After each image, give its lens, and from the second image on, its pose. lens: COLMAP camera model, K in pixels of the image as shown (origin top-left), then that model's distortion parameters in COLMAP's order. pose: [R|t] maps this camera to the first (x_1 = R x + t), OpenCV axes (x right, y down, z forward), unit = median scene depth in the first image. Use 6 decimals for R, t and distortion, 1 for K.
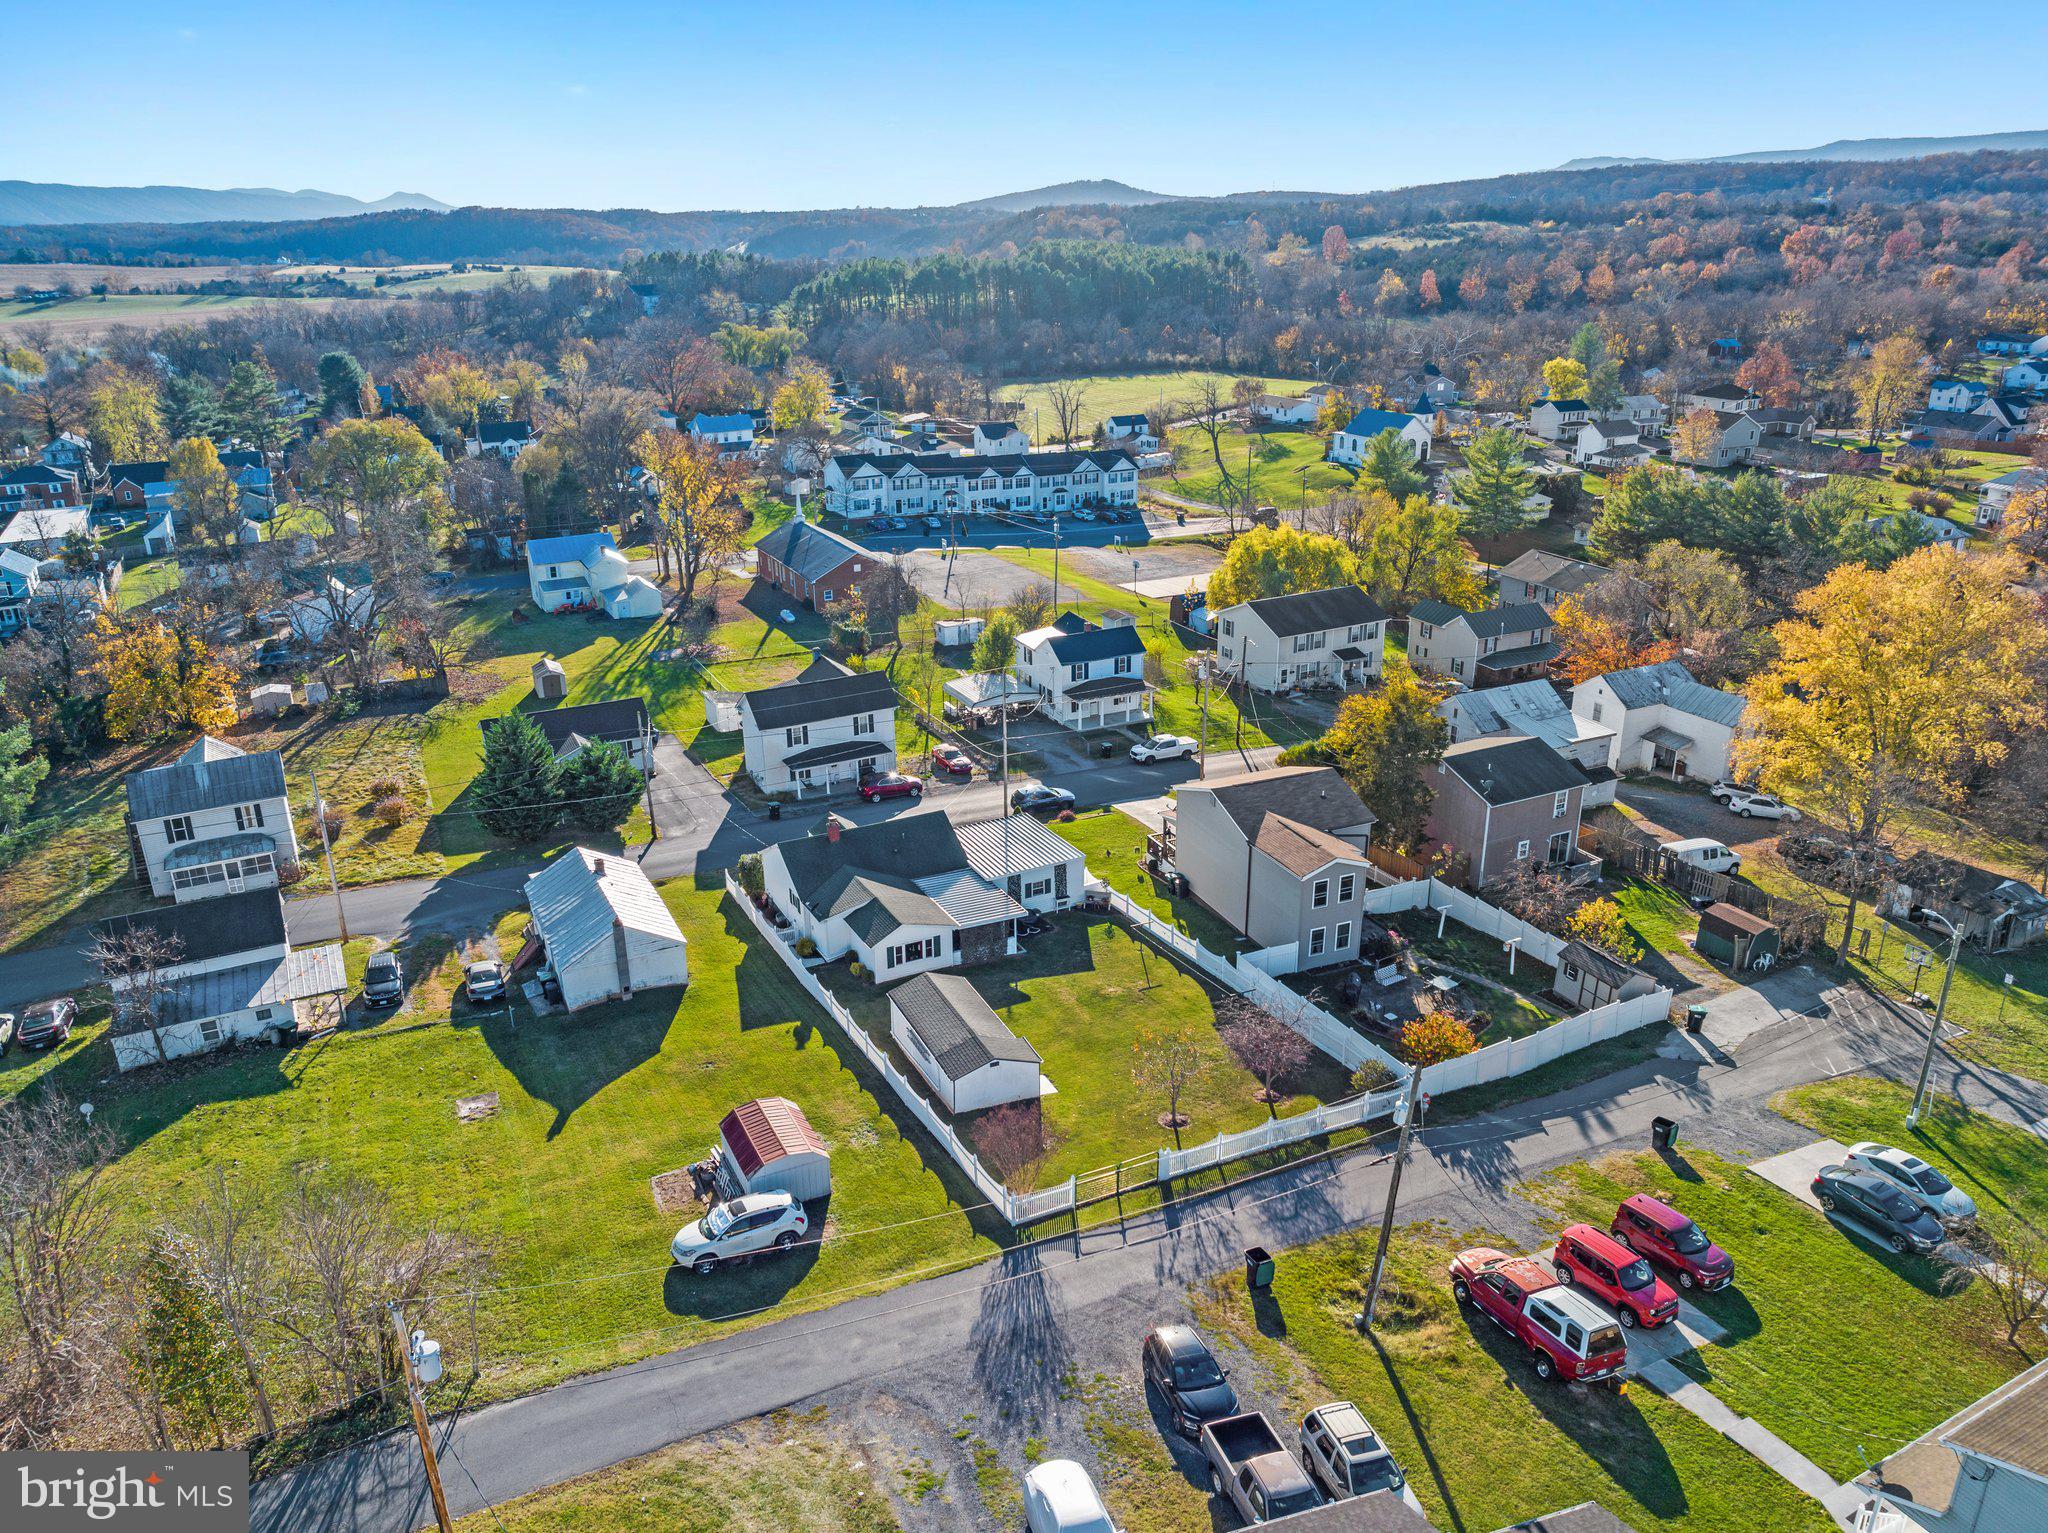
lens RADIAL K [[1441.7, 0, 1029.5], [0, 1441.7, 767.4], [0, 0, 1]] dist [-0.024860, -0.033830]
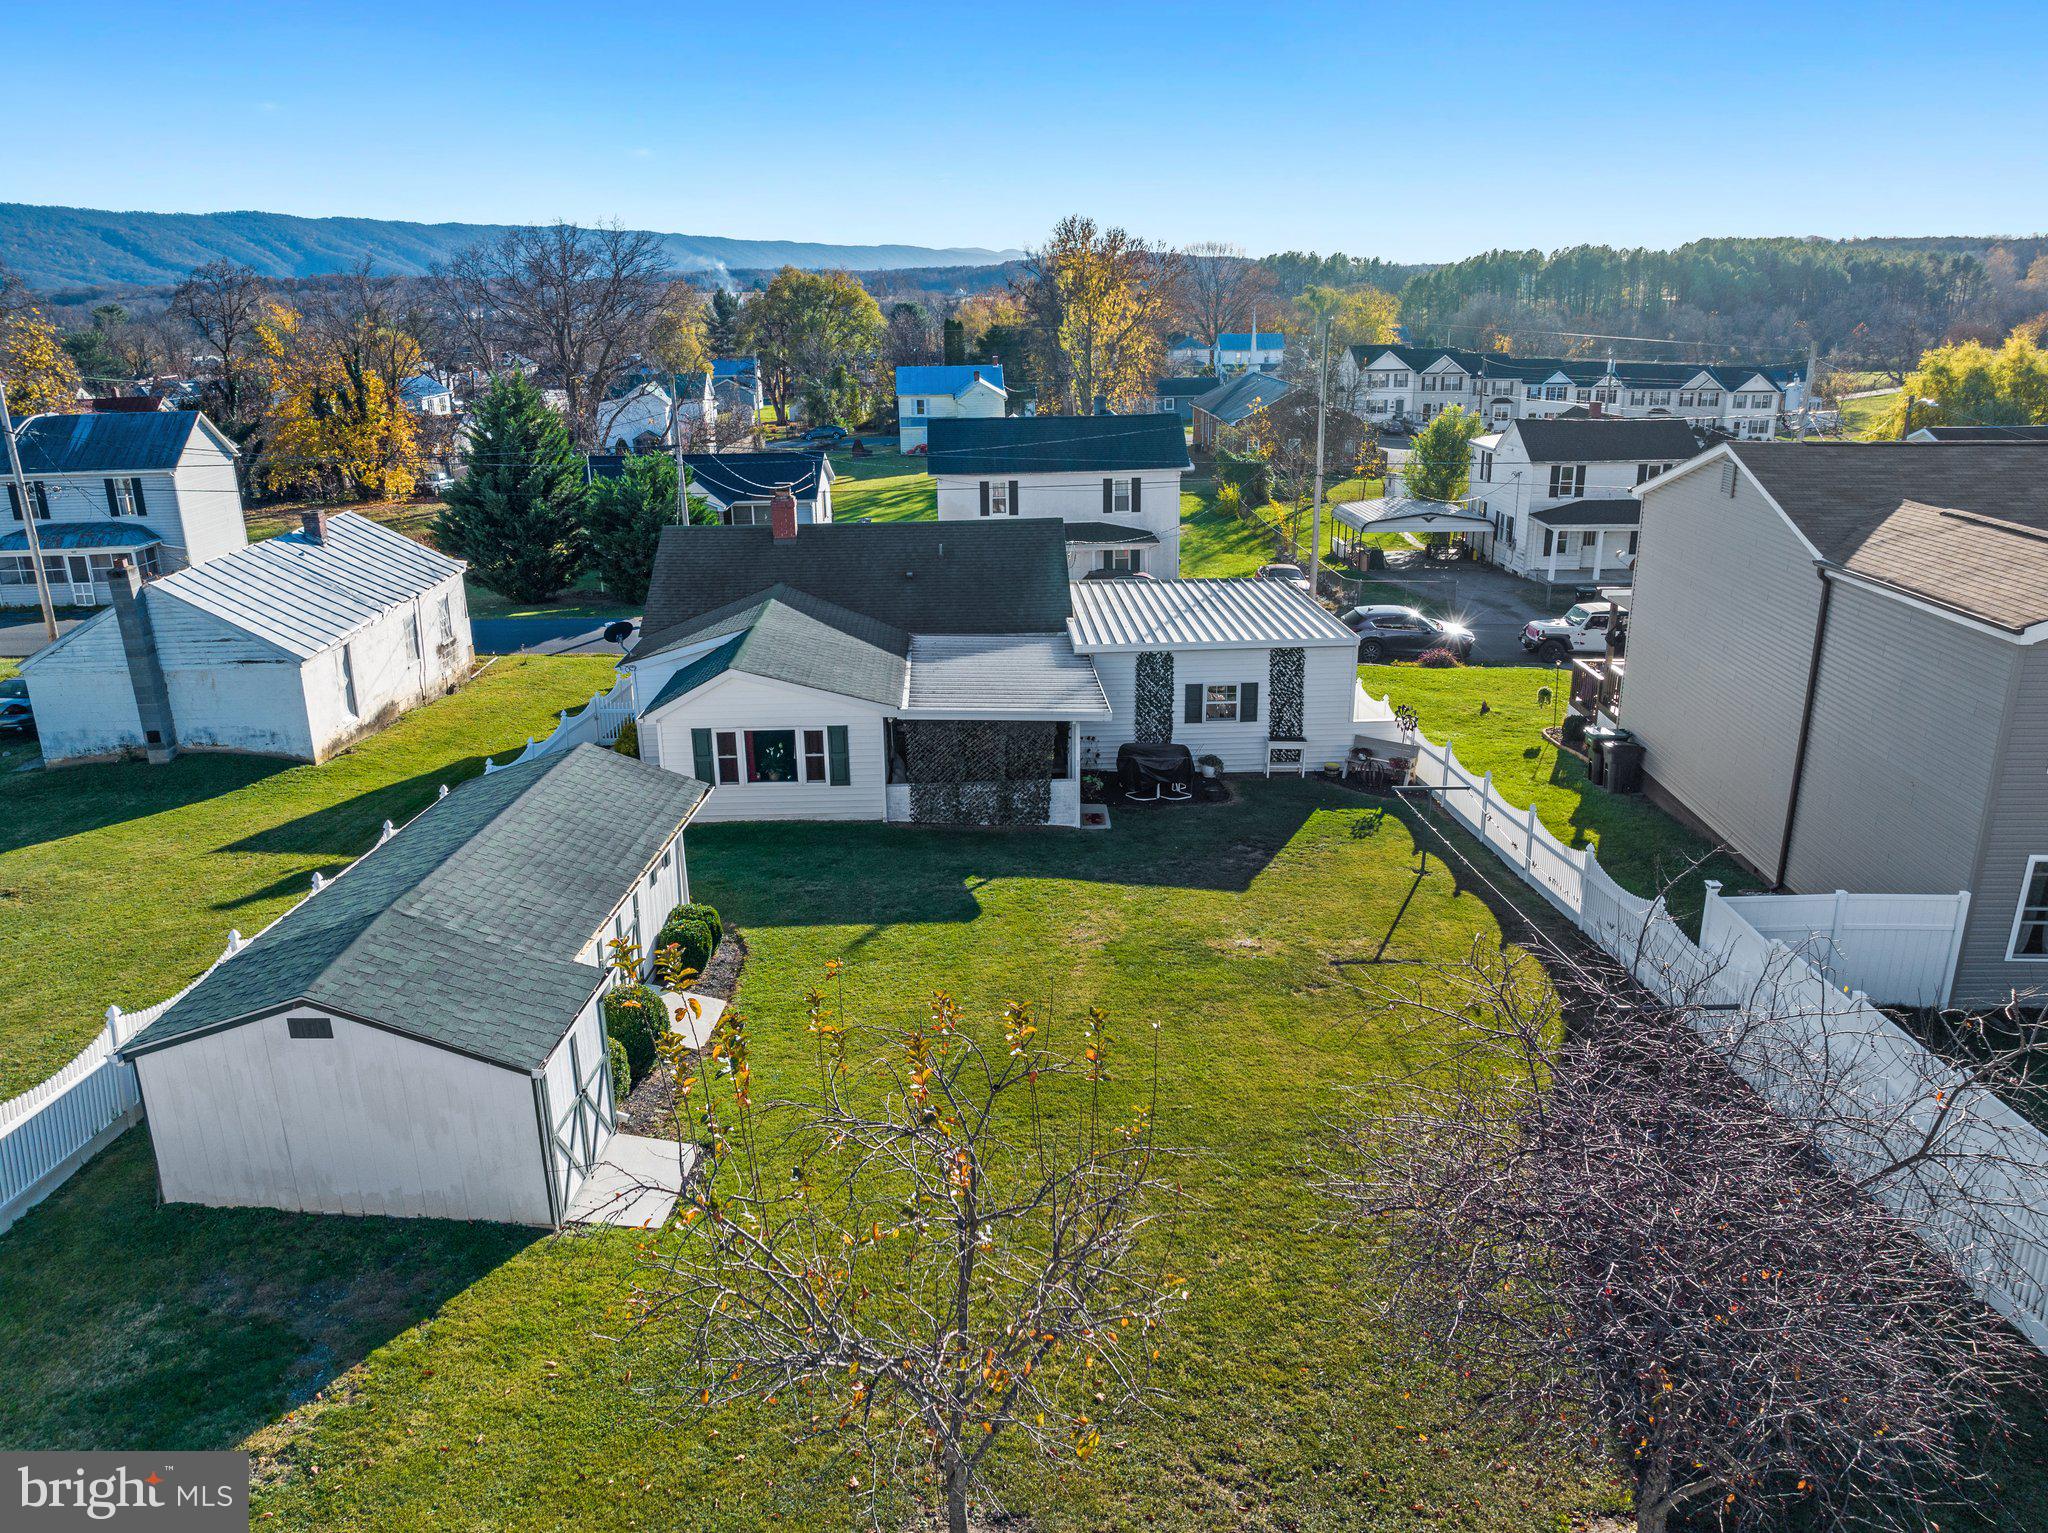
lens RADIAL K [[1448.1, 0, 1029.4], [0, 1448.1, 763.7], [0, 0, 1]] dist [-0.042909, 0.003798]
pose [[0.909580, 0.128979, -0.395004, 0.090477], [-0.145229, 0.989333, -0.011378, 0.087709], [0.389323, 0.067715, 0.918609, 0.482531]]
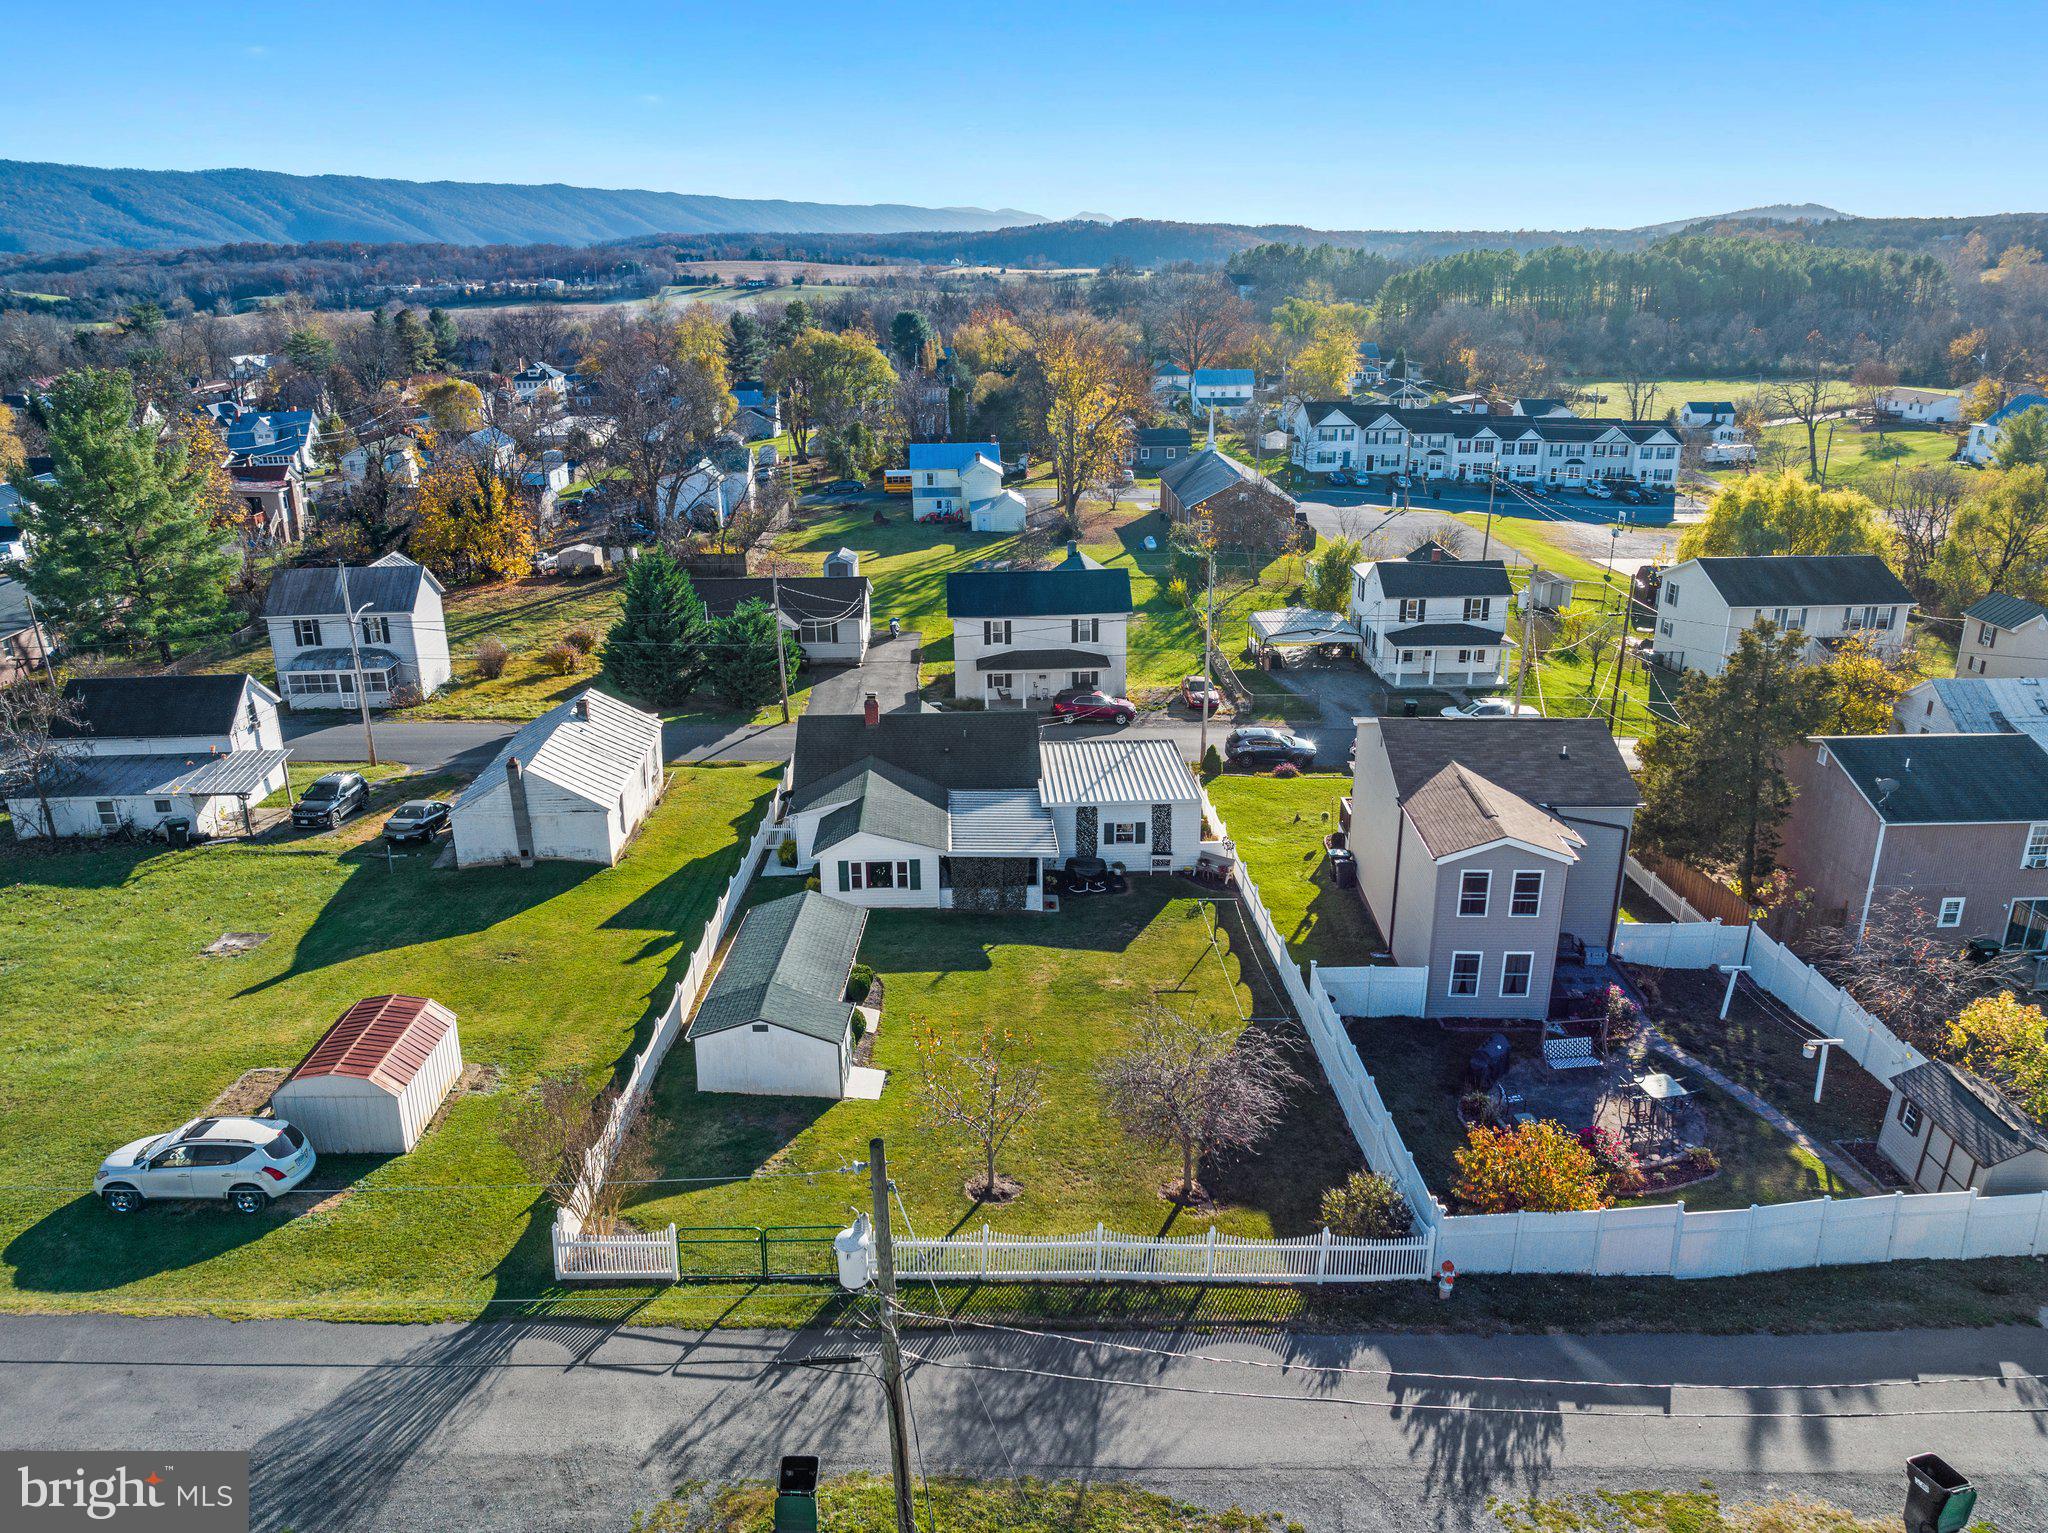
lens RADIAL K [[1445.8, 0, 1030.2], [0, 1445.8, 762.9], [0, 0, 1]] dist [-0.034966, -0.008019]
pose [[0.910913, 0.142917, -0.387057, 0.178743], [-0.149812, 0.988636, 0.012470, 0.037859], [0.384441, 0.046627, 0.921971, 0.263753]]
